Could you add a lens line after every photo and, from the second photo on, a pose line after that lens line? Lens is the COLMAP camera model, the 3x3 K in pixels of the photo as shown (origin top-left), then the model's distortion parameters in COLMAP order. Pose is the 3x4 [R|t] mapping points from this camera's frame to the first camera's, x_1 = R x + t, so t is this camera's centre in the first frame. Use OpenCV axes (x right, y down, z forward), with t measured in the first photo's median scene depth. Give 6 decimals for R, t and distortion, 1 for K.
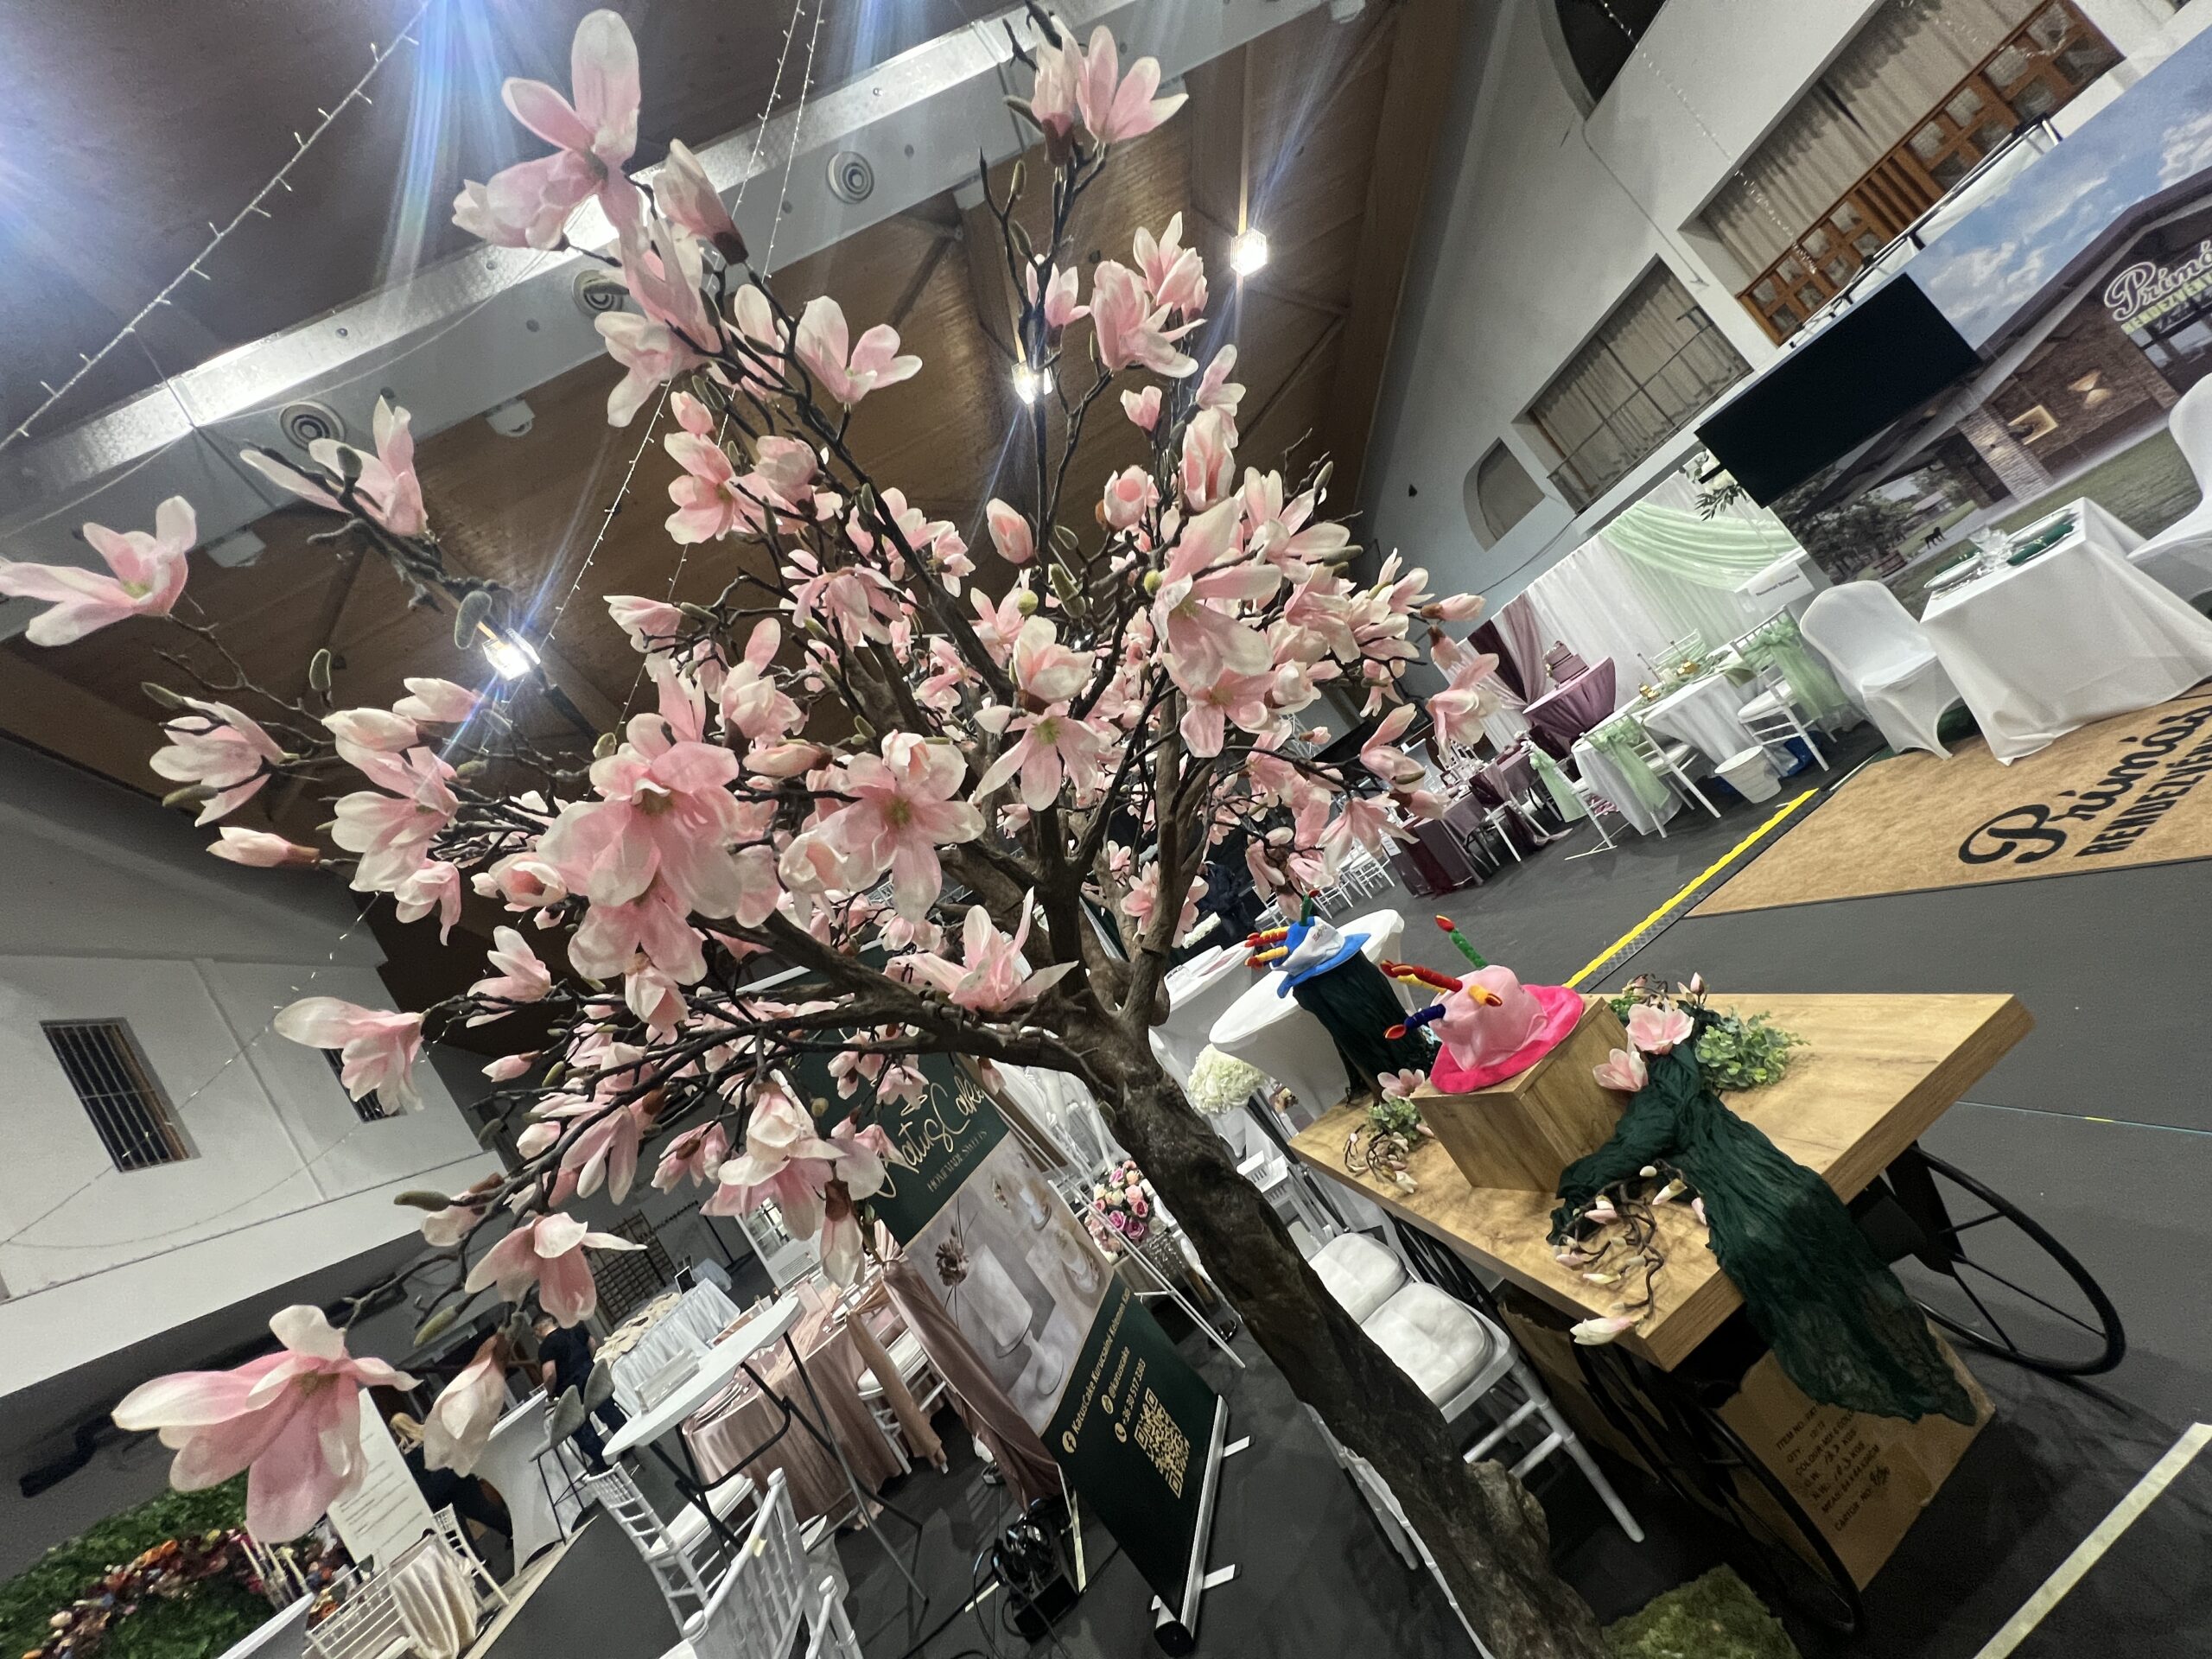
lens RADIAL K [[884.3, 0, 1105.5], [0, 884.3, 831.7], [0, 0, 1]] dist [0.001591, 0.000182]
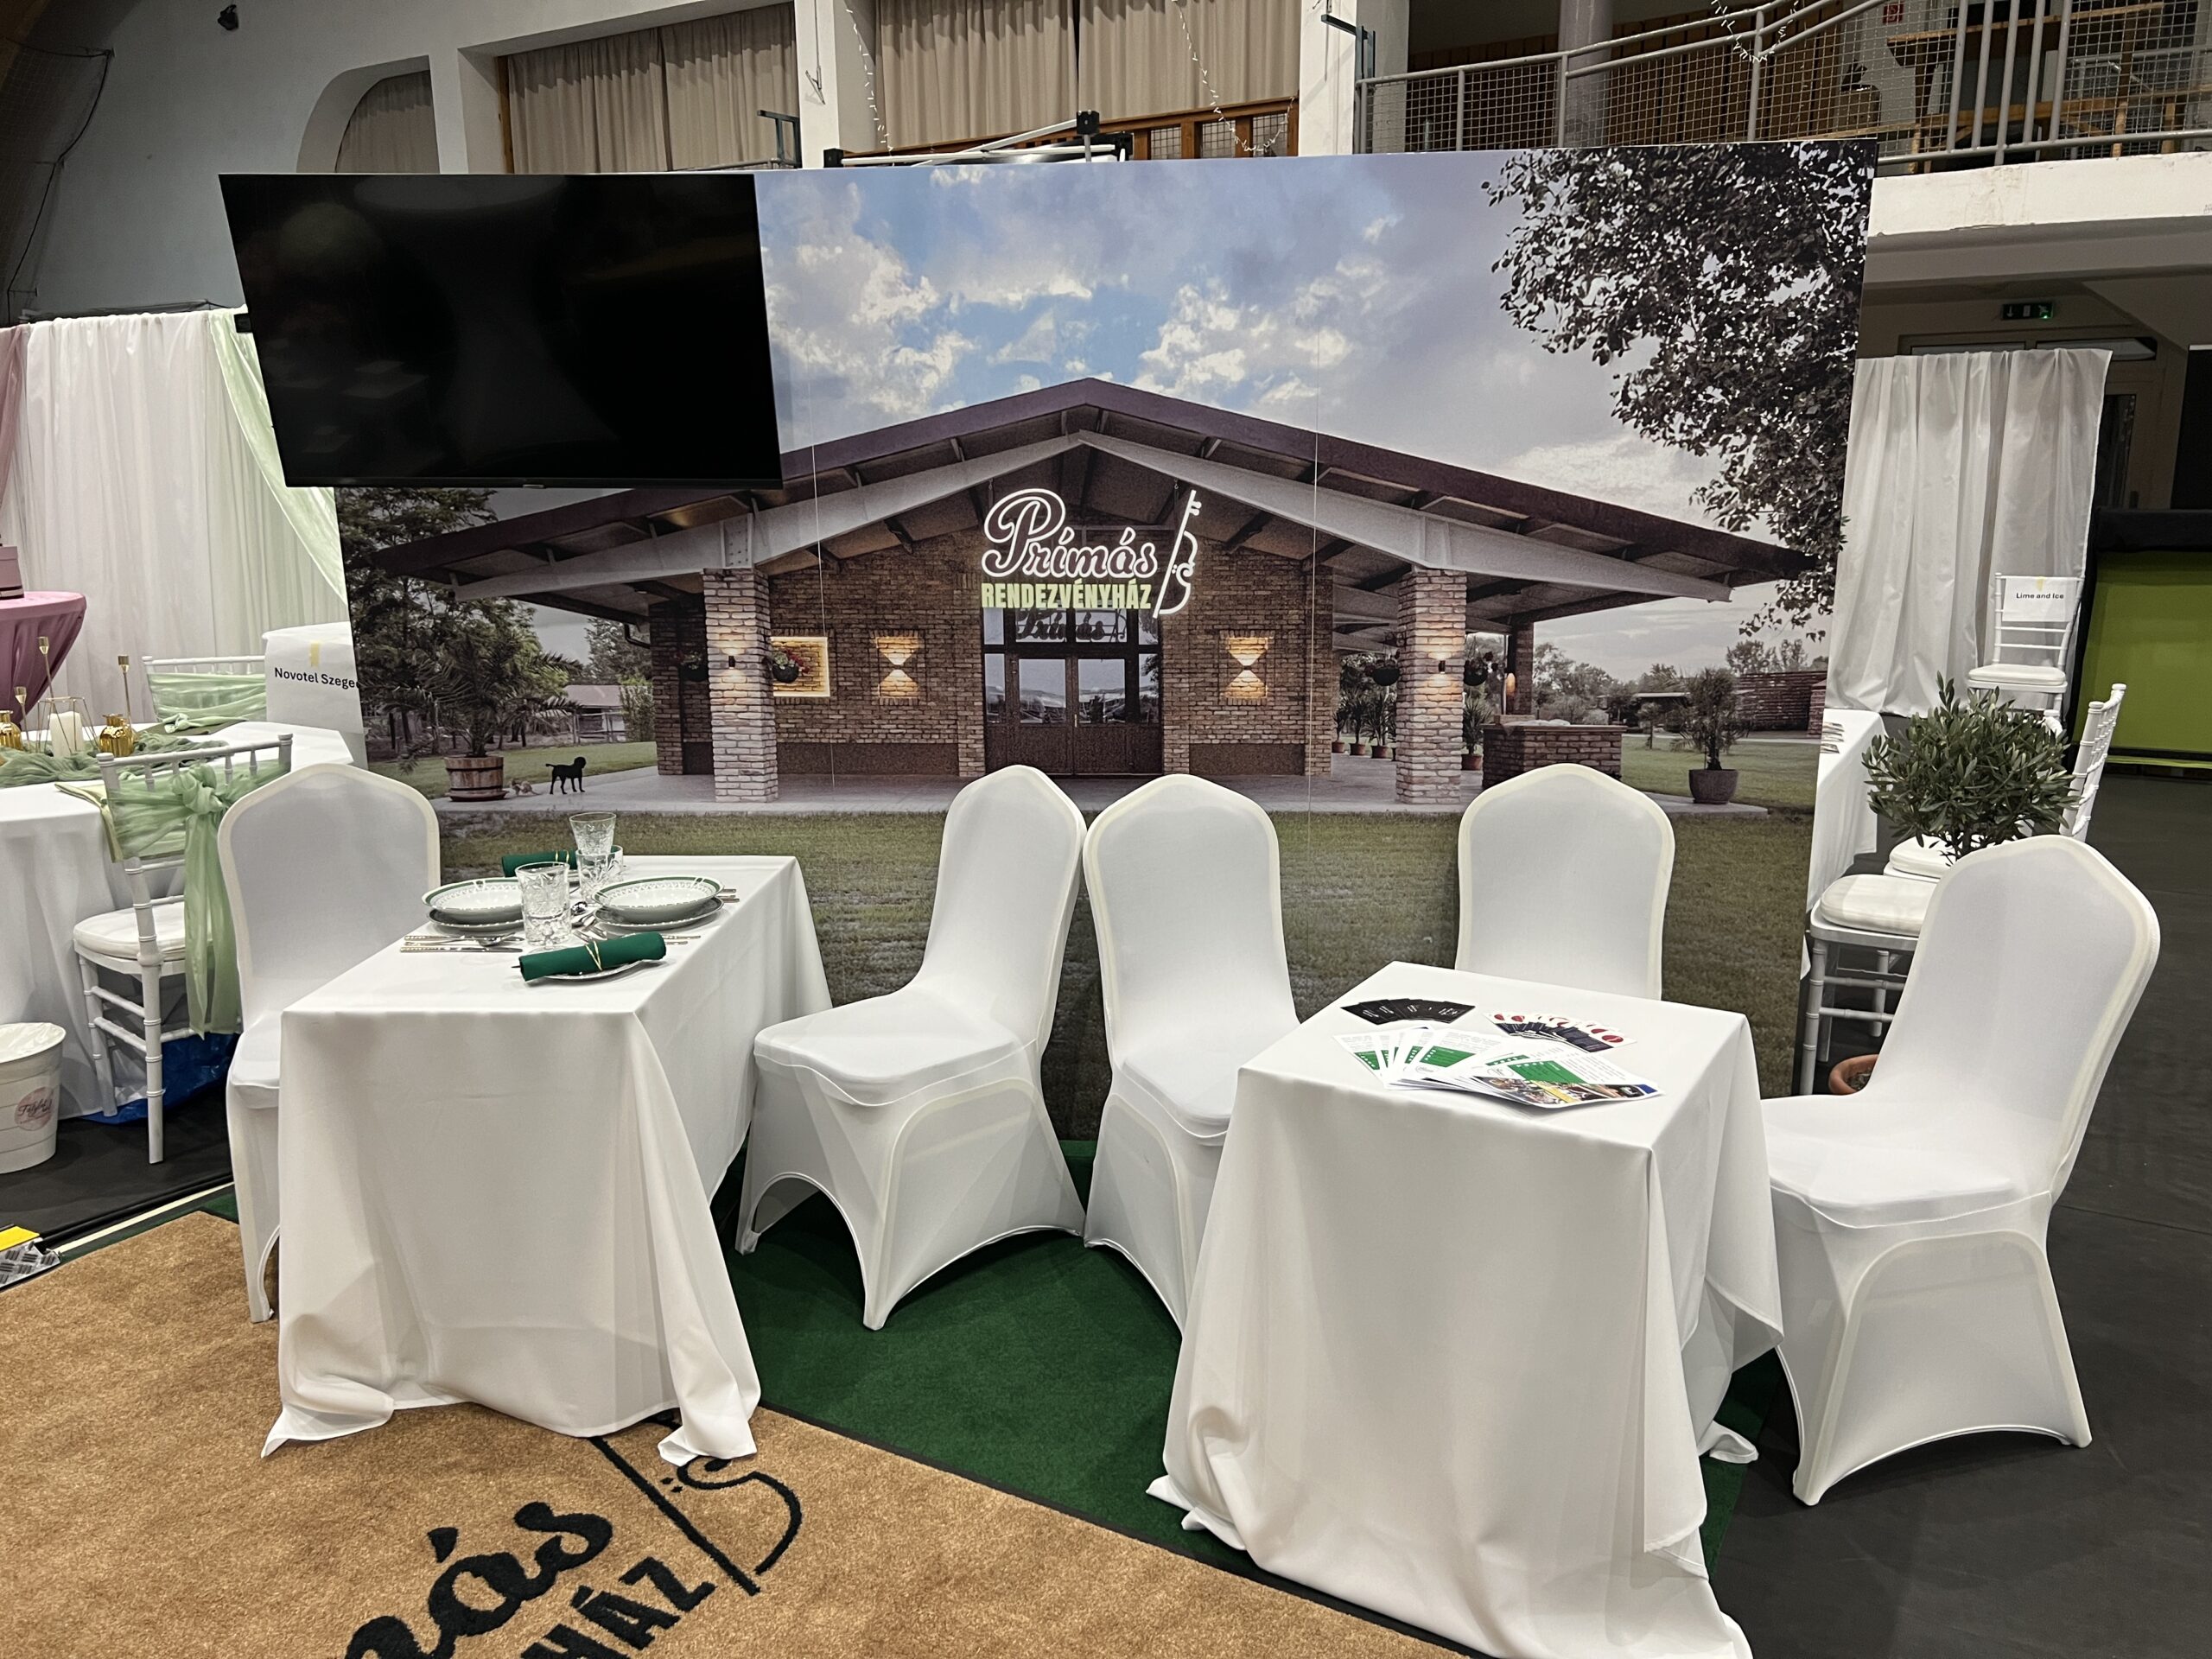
lens RADIAL K [[1668.1, 0, 1104.7], [0, 1668.1, 825.0], [0, 0, 1]] dist [0.031285, -0.019878]
pose [[0.515640, 0.415245, 0.749458, 0.494700], [-0.431258, 0.881616, -0.191755, -0.275027], [-0.740360, -0.224333, 0.633674, 0.314820]]
